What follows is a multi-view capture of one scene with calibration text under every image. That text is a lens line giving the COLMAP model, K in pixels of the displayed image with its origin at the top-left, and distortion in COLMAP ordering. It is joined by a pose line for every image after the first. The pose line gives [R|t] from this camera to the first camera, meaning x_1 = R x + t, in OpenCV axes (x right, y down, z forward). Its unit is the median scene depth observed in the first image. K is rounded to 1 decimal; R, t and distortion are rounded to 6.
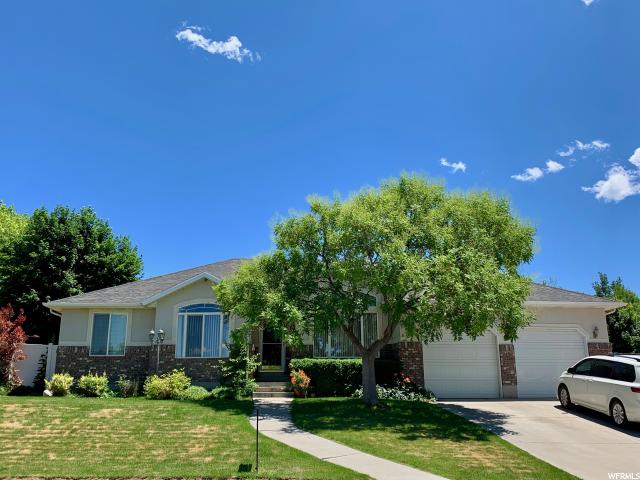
lens RADIAL K [[594.1, 0, 320.2], [0, 594.1, 240.5], [0, 0, 1]] dist [0.045036, 0.000000]
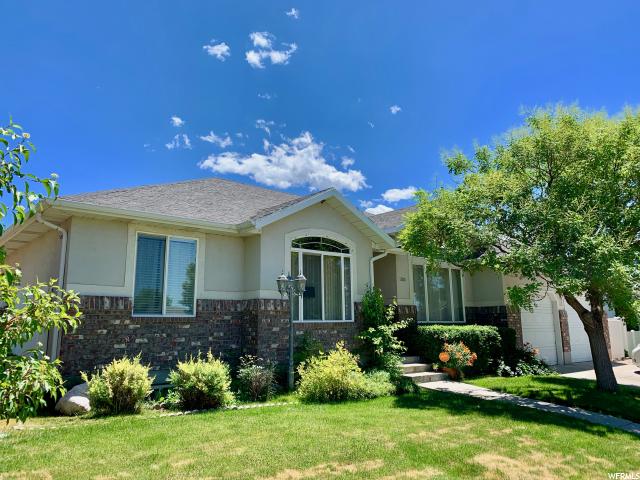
lens RADIAL K [[484.5, 0, 319.6], [0, 484.5, 239.1], [0, 0, 1]] dist [0.039915, -0.005345]
pose [[0.813099, 0.103697, 0.572814, -0.495383], [-0.150288, 0.988041, 0.034464, 0.091319], [-0.562390, -0.114110, 0.818960, 0.582669]]
